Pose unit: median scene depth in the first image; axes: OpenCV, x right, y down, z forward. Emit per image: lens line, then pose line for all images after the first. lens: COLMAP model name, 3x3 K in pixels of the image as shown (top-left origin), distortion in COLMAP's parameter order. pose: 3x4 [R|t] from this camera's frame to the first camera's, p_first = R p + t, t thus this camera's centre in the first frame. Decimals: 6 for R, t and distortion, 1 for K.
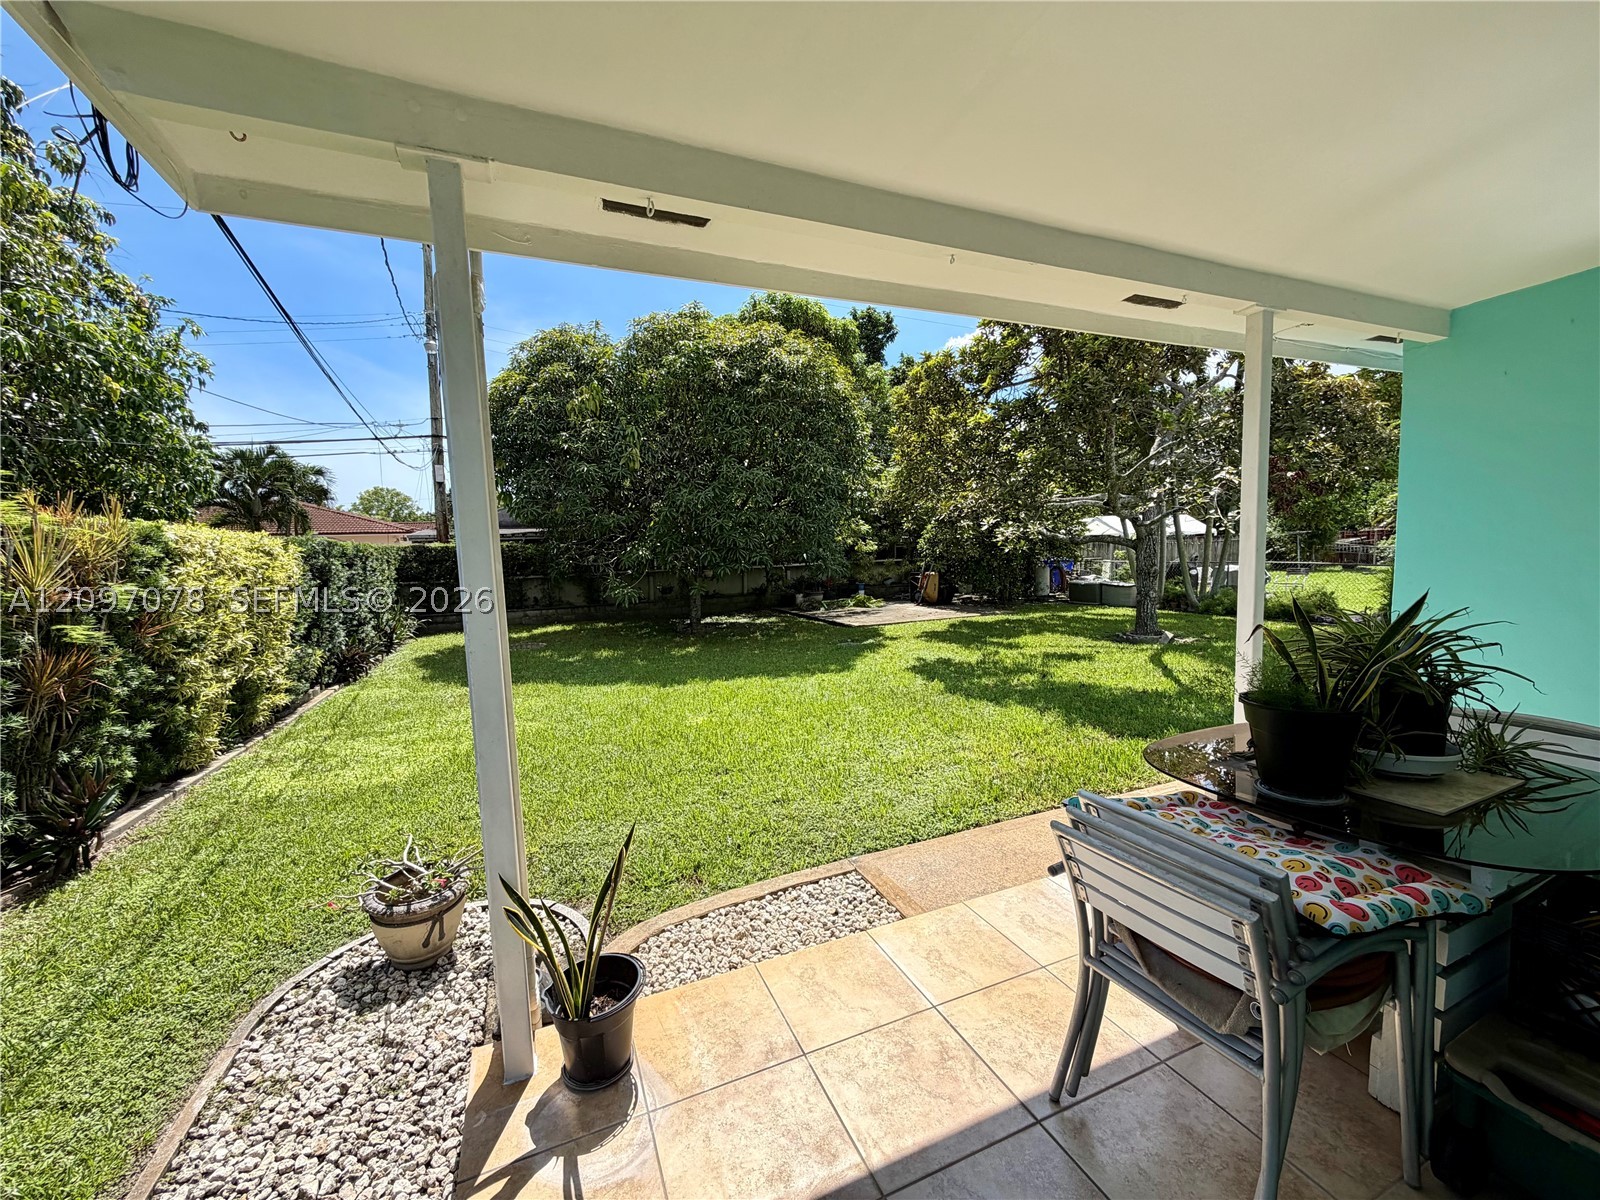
lens RADIAL K [[638.9, 0, 799.4], [0, 638.9, 598.9], [0, 0, 1]] dist [0.003243, -0.000578]
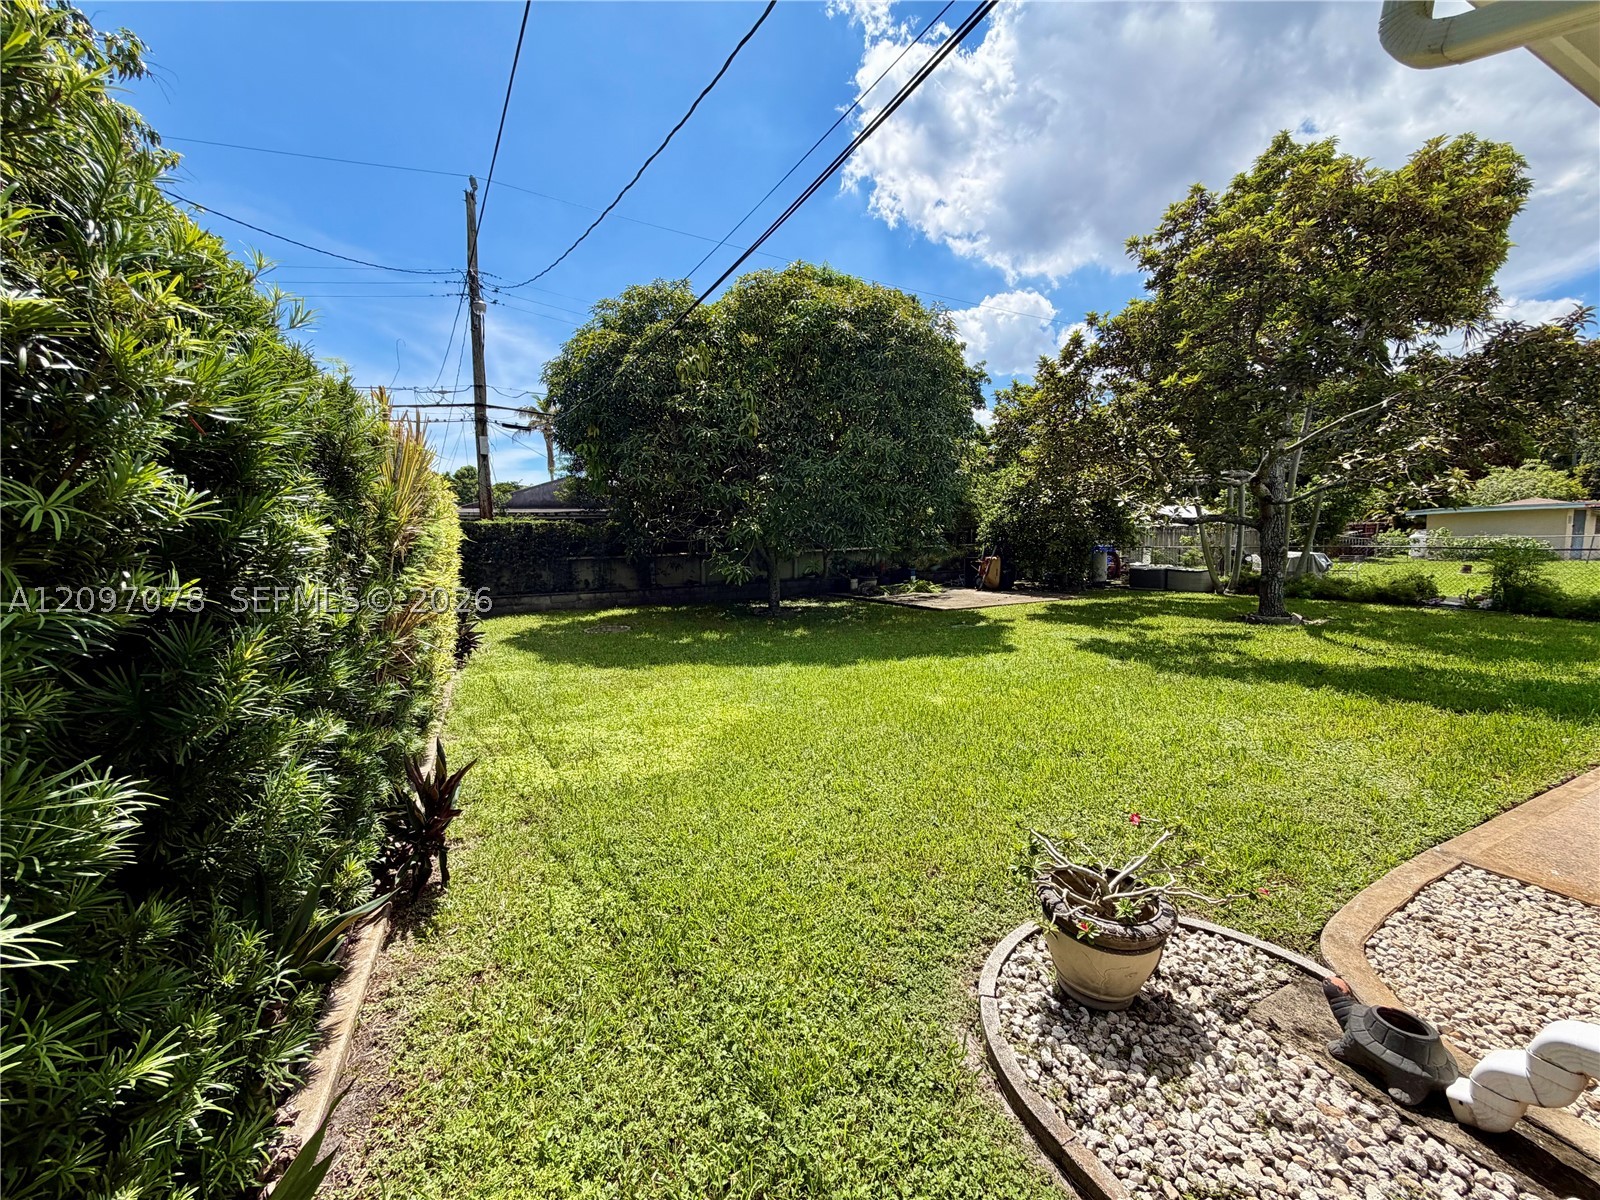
lens RADIAL K [[638.9, 0, 798.4], [0, 638.9, 593.7], [0, 0, 1]] dist [0.003243, -0.000578]
pose [[0.998121, 0.003907, 0.061156, -0.225153], [-0.004041, 0.999990, 0.002066, 0.020707], [-0.061148, -0.002310, 0.998126, 0.065776]]
